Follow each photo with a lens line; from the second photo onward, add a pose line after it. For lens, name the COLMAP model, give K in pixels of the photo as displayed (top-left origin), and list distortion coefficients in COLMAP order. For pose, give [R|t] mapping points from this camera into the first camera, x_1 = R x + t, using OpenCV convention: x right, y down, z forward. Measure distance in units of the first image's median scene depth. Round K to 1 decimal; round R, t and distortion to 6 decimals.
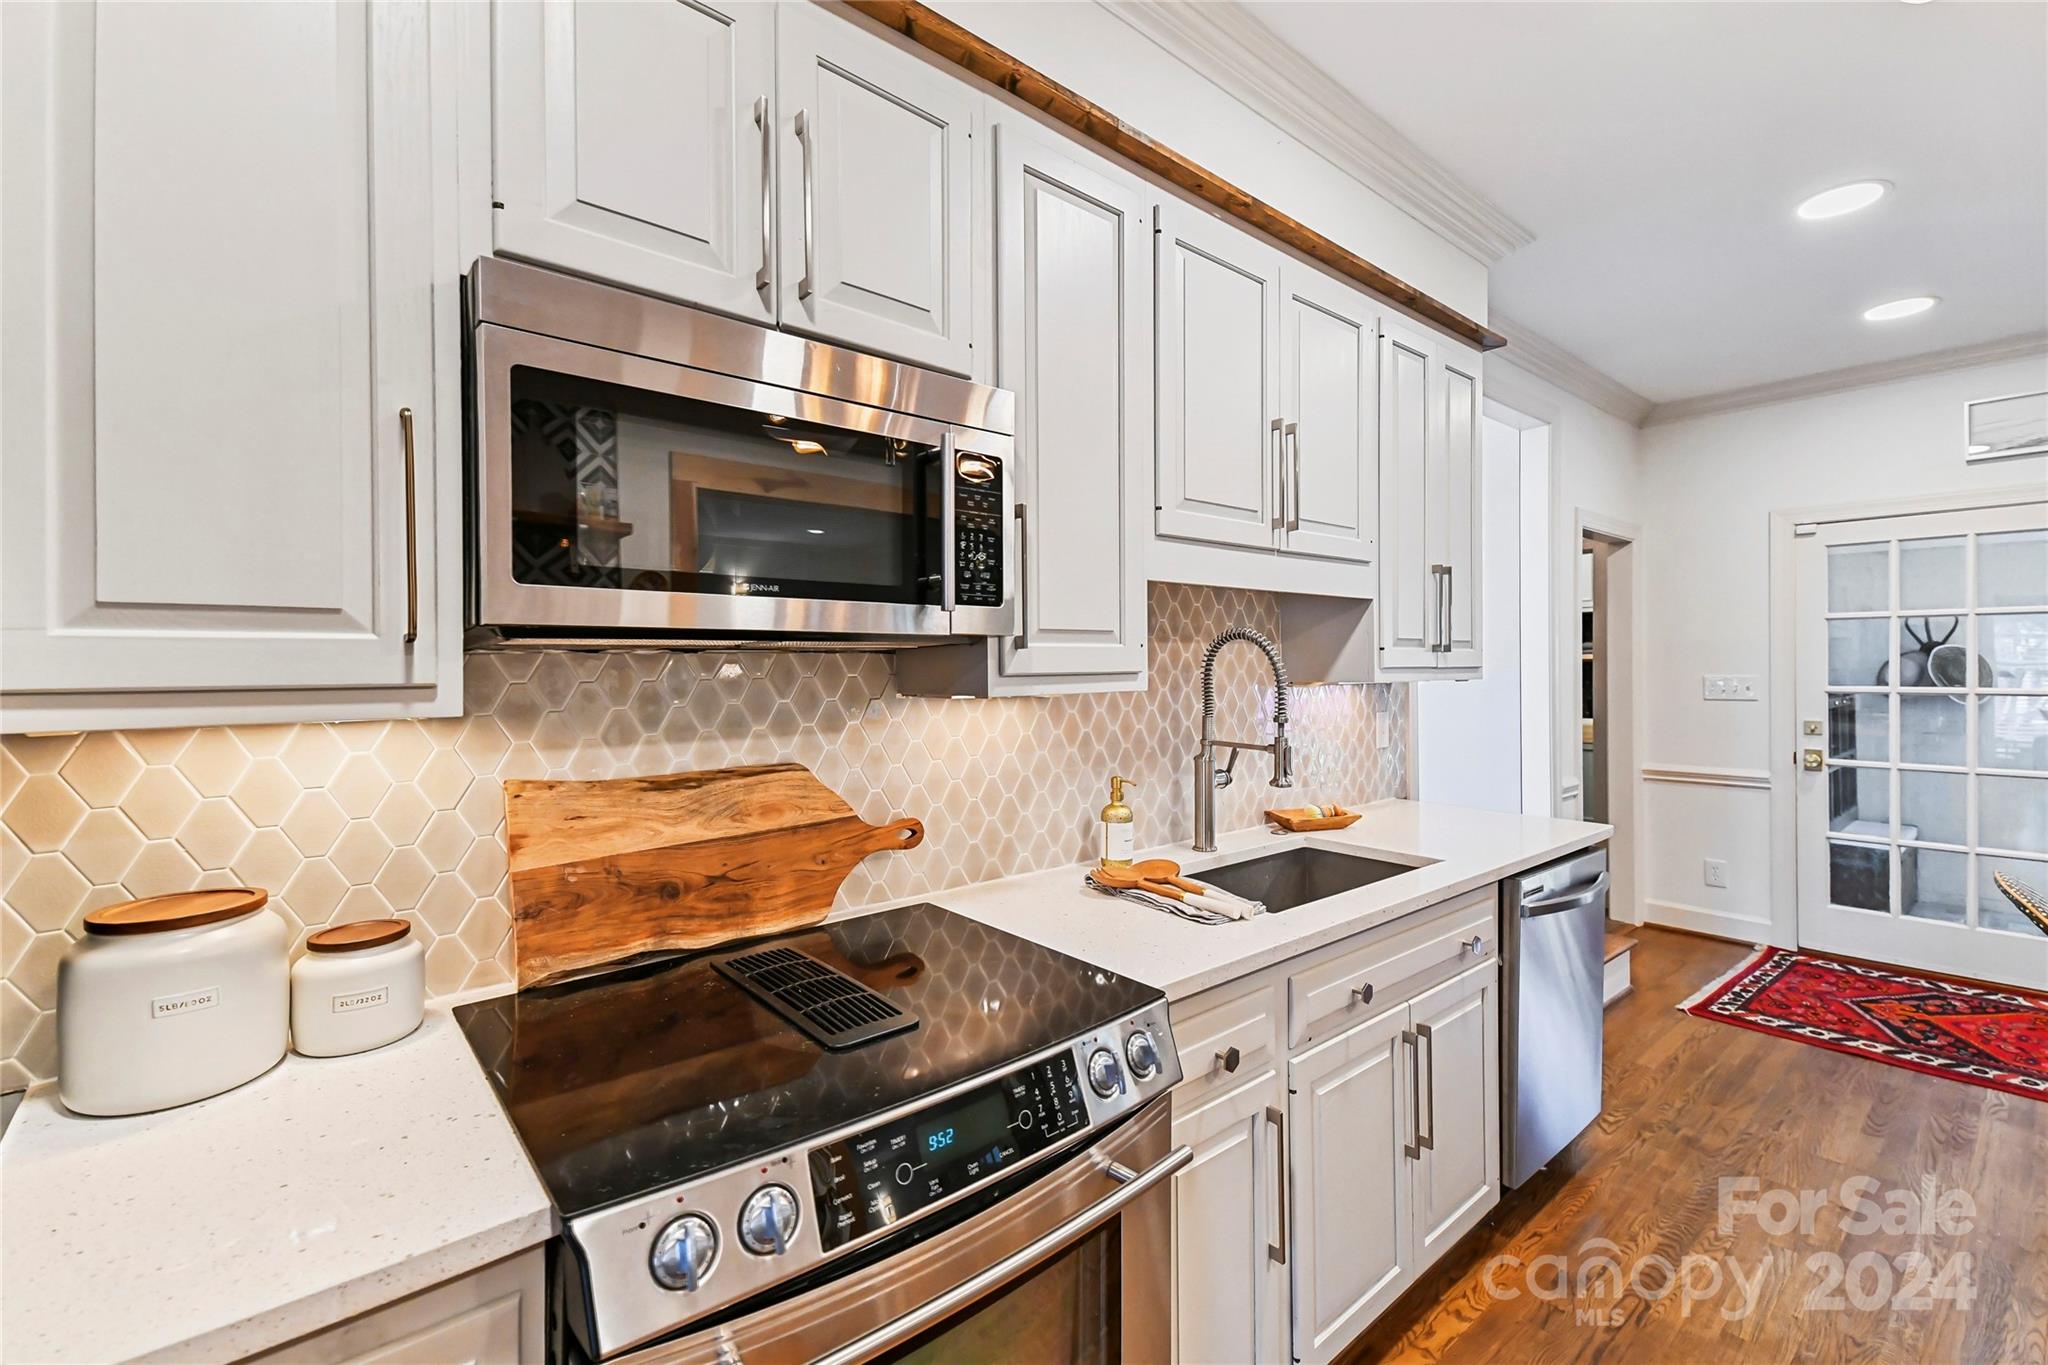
lens RADIAL K [[879.2, 0, 1036.3], [0, 879.2, 673.1], [0, 0, 1]] dist [0.001913, -0.002902]
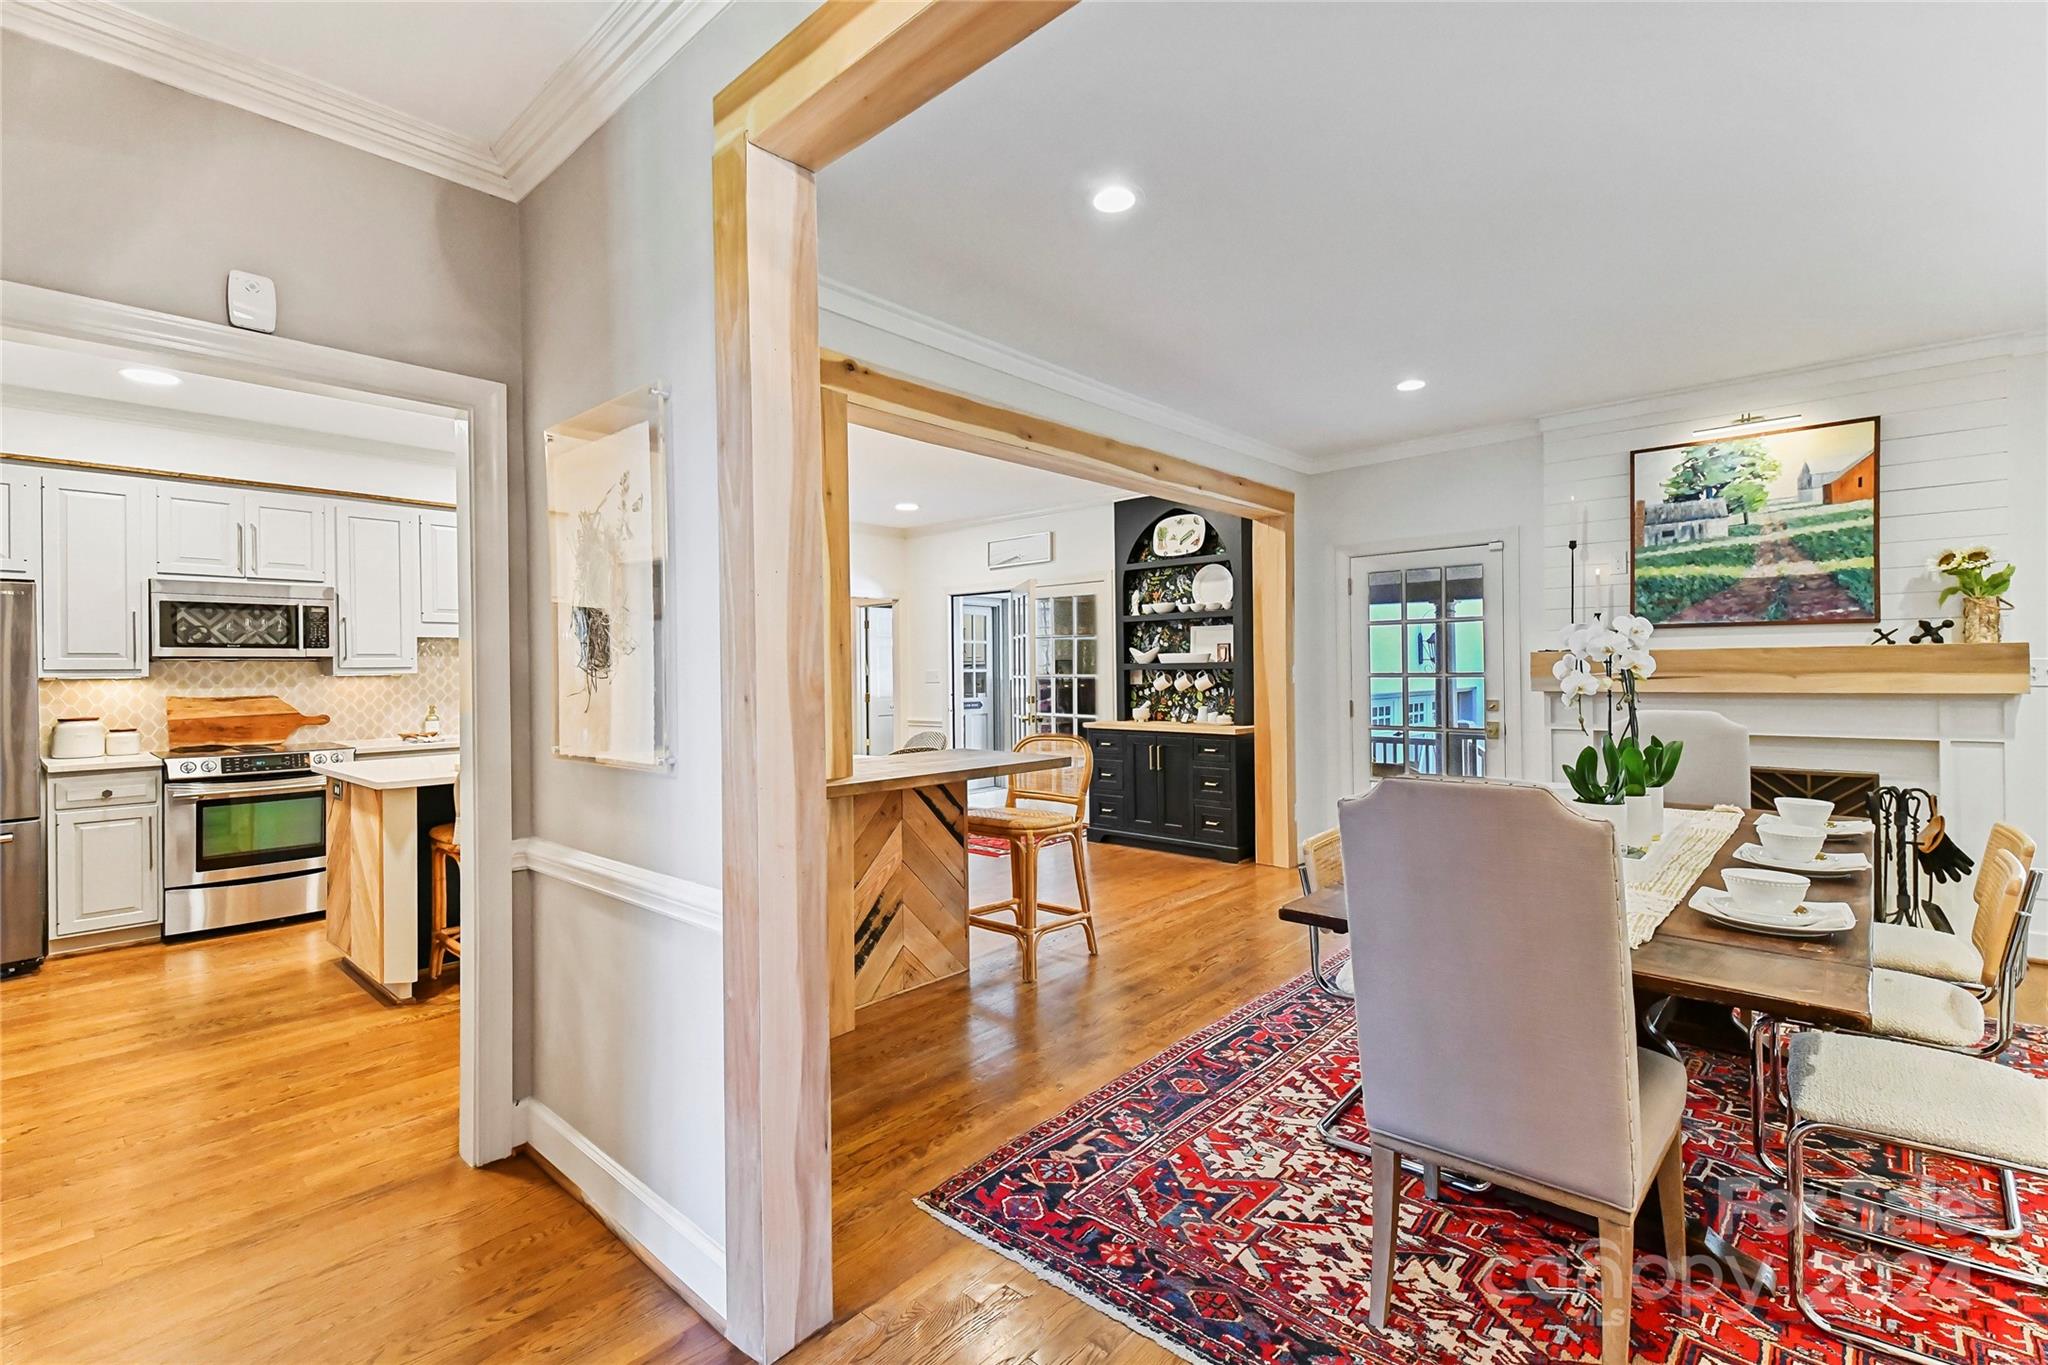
lens RADIAL K [[879.2, 0, 1022.4], [0, 879.2, 666.9], [0, 0, 1]] dist [0.001913, -0.002902]
pose [[0.989500, -0.007757, 0.144321, 1.355503], [0.009068, 0.999923, -0.008425, 0.033324], [-0.144245, 0.009646, 0.989495, -1.777883]]
